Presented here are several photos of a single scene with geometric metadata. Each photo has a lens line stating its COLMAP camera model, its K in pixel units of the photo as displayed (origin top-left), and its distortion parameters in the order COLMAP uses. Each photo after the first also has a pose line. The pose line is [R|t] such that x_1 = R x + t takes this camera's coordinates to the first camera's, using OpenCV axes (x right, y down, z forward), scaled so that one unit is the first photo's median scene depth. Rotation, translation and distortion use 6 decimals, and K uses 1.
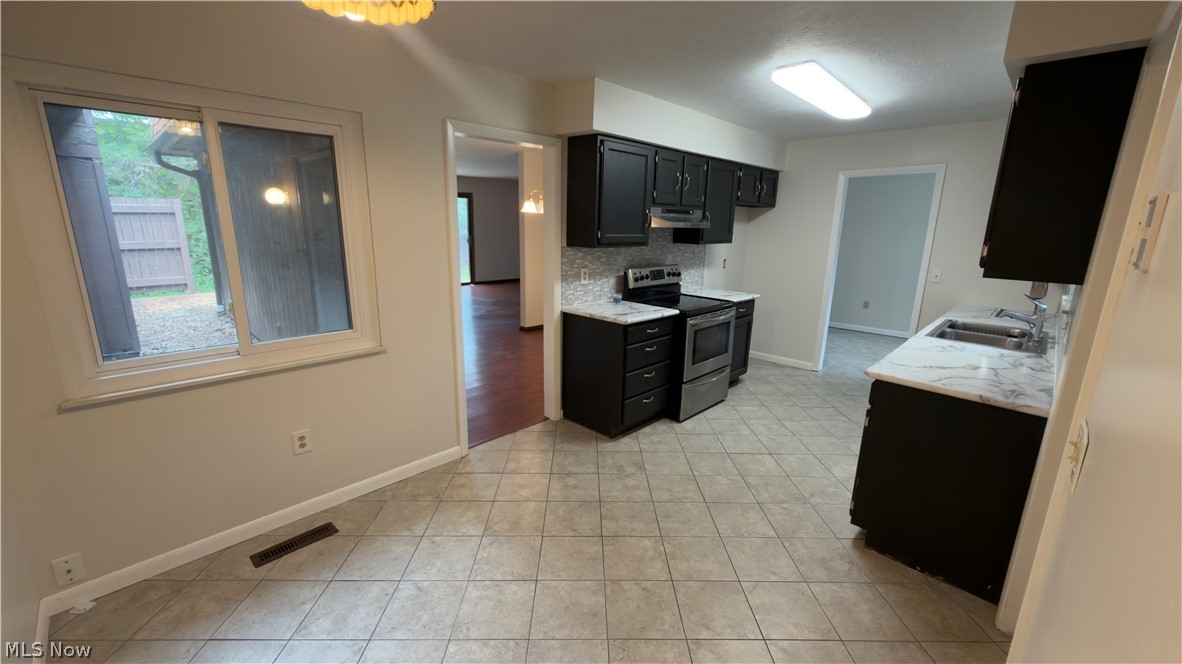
lens RADIAL K [[474.6, 0, 591.0], [0, 474.6, 332.0], [0, 0, 1]] dist [-0.001797, -0.000364]
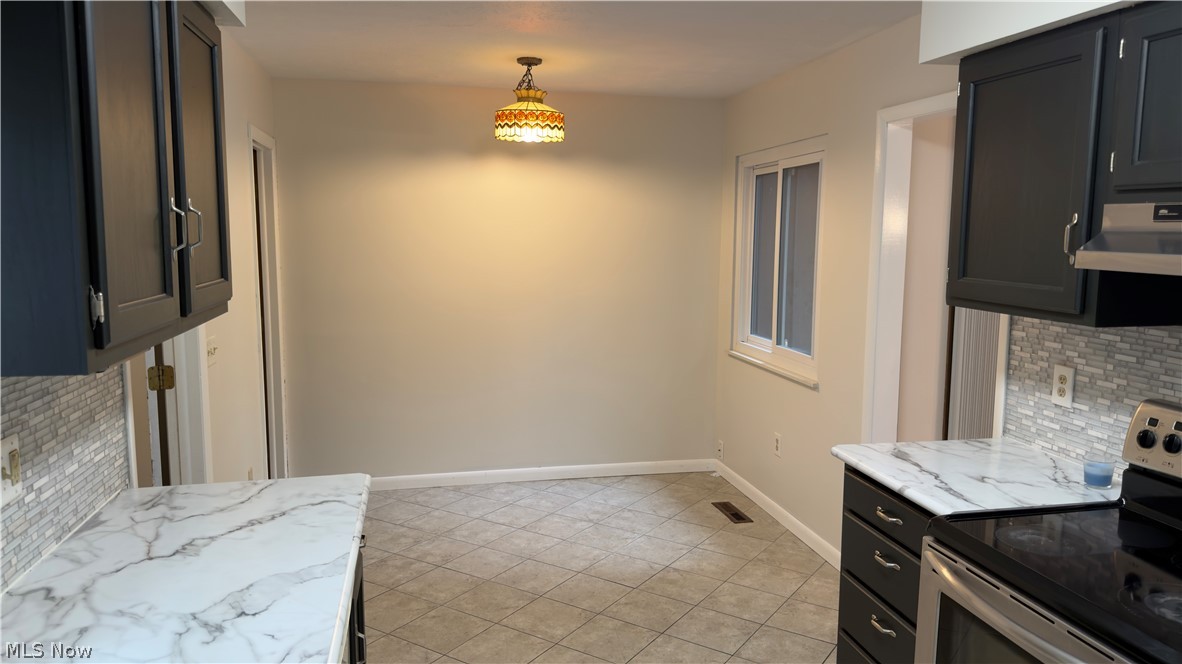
lens RADIAL K [[829.5, 0, 592.0], [0, 829.5, 337.5], [0, 0, 1]] dist [0.110732, -0.161763]
pose [[-0.563195, 0.084786, -0.821963, 0.771328], [-0.205640, 0.949046, 0.238796, -0.241713], [0.800327, 0.303517, -0.517062, 1.037284]]
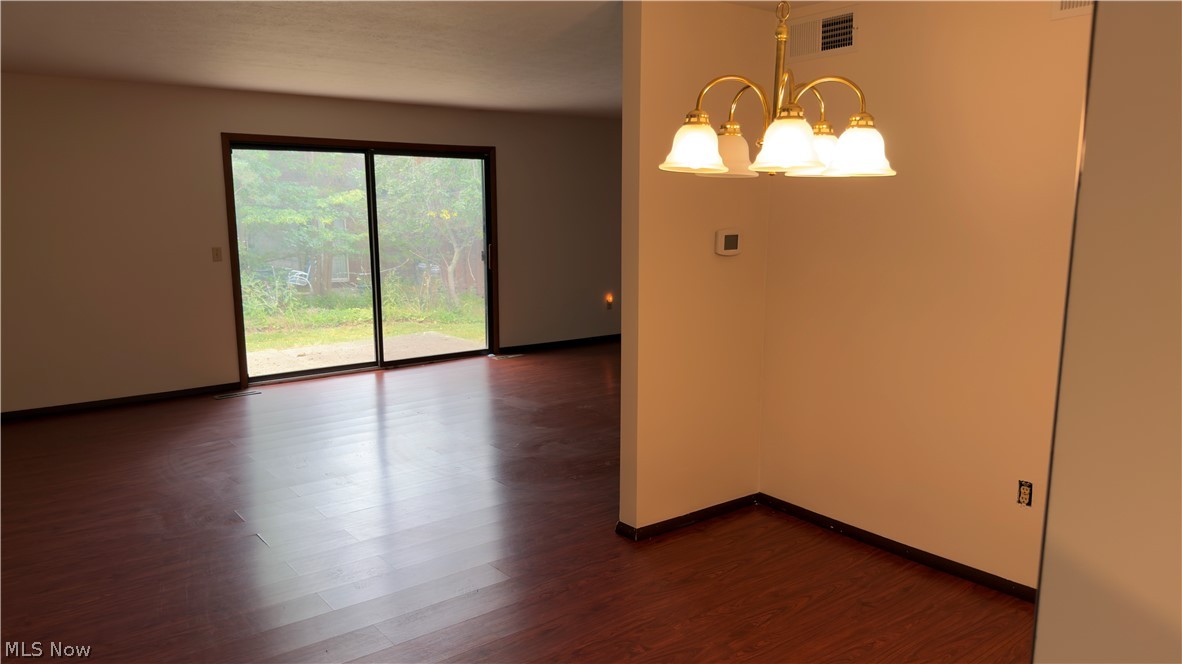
lens RADIAL K [[829.5, 0, 592.0], [0, 829.5, 337.5], [0, 0, 1]] dist [0.110732, -0.161763]
pose [[0.990300, -0.000918, -0.138940, -0.161496], [-0.009316, 0.997289, -0.072990, -0.183132], [0.138630, 0.073577, 0.987607, 0.777399]]
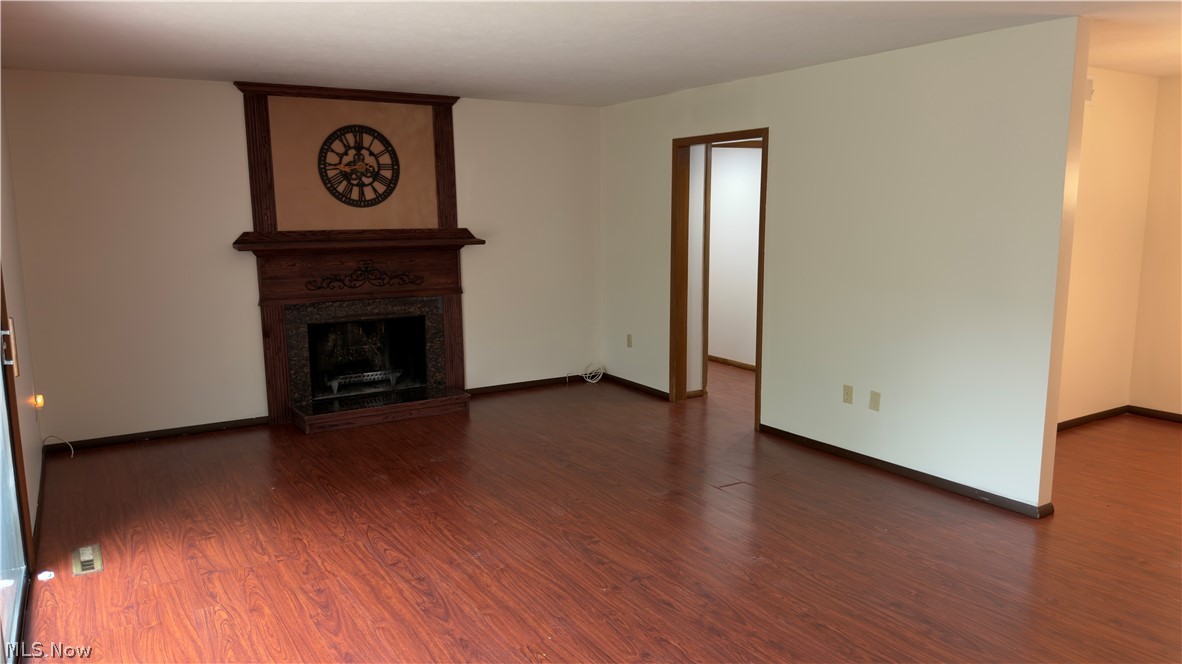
lens RADIAL K [[829.5, 0, 592.0], [0, 829.5, 337.5], [0, 0, 1]] dist [0.110732, -0.161763]
pose [[0.248897, -0.177248, 0.952173, -1.470160], [0.237472, 0.964271, 0.117425, -0.527208], [-0.938966, 0.196888, 0.282096, 2.039837]]
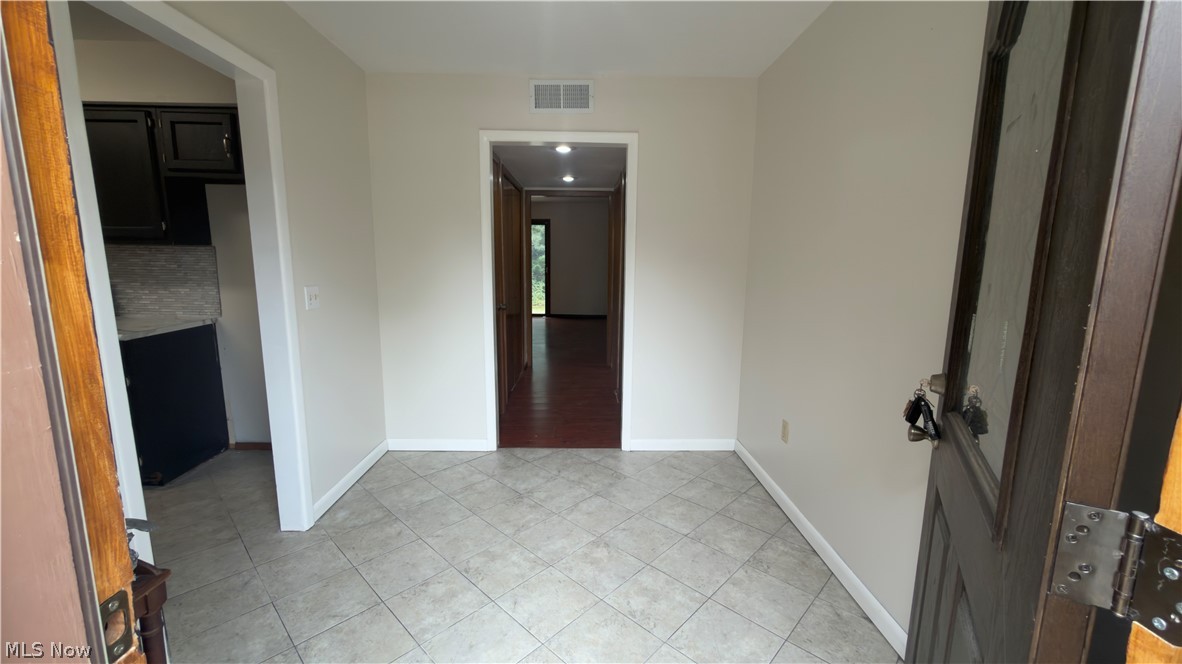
lens RADIAL K [[474.6, 0, 591.0], [0, 474.6, 332.0], [0, 0, 1]] dist [-0.001797, -0.000364]
pose [[0.706903, 0.098748, -0.700384, 1.378387], [-0.160915, 0.986693, -0.023297, -0.191927], [0.688763, 0.129170, 0.713386, 1.217049]]
